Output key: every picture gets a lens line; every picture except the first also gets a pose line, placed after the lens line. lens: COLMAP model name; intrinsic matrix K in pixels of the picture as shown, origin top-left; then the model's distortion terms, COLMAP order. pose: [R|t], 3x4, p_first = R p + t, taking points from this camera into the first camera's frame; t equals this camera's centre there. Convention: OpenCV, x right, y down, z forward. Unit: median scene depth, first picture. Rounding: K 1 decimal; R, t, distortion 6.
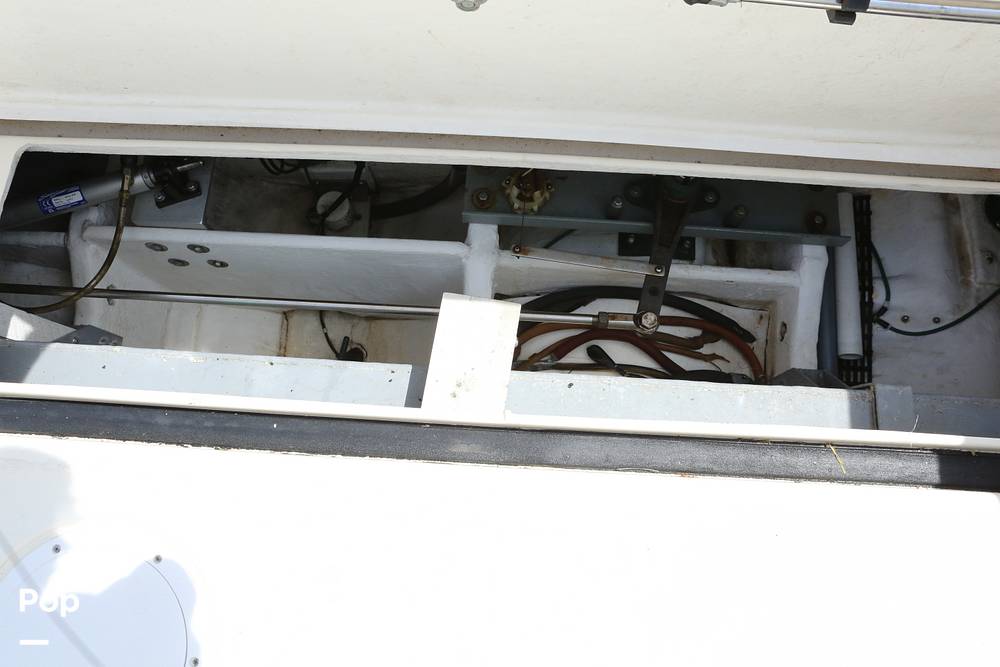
lens RADIAL K [[673.7, 0, 498.6], [0, 673.7, 338.1], [0, 0, 1]] dist [-0.099307, 0.065816]
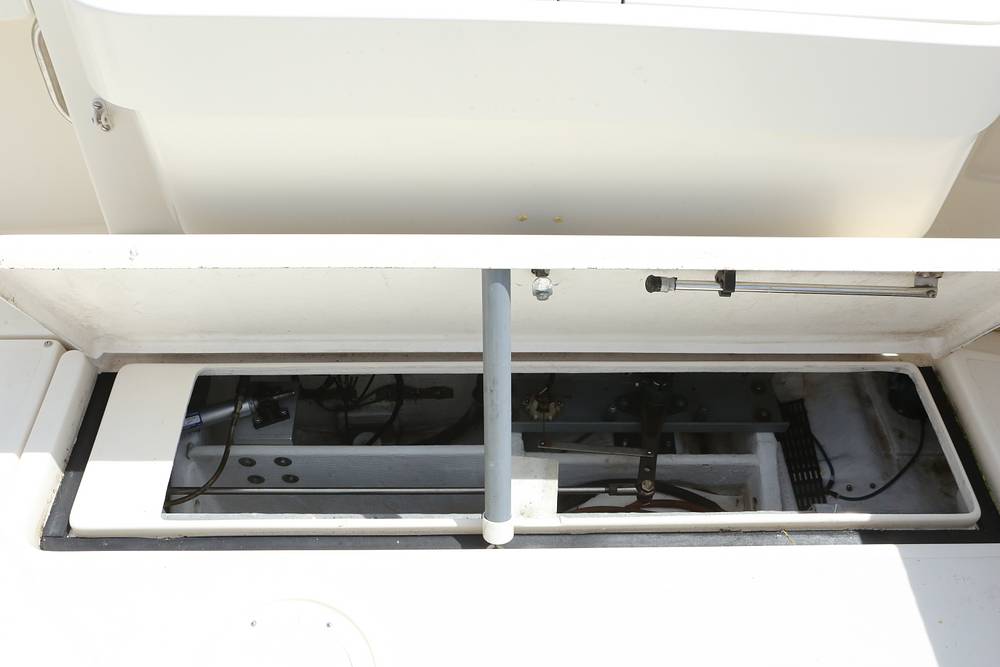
lens RADIAL K [[821.7, 0, 500.0], [0, 821.7, 333.5], [0, 0, 1]] dist [-0.109374, 0.128991]
pose [[0.996164, -0.040576, 0.077529, -0.157611], [0.068987, 0.909229, -0.410541, 0.301550], [-0.053834, 0.414315, 0.908540, -0.508792]]
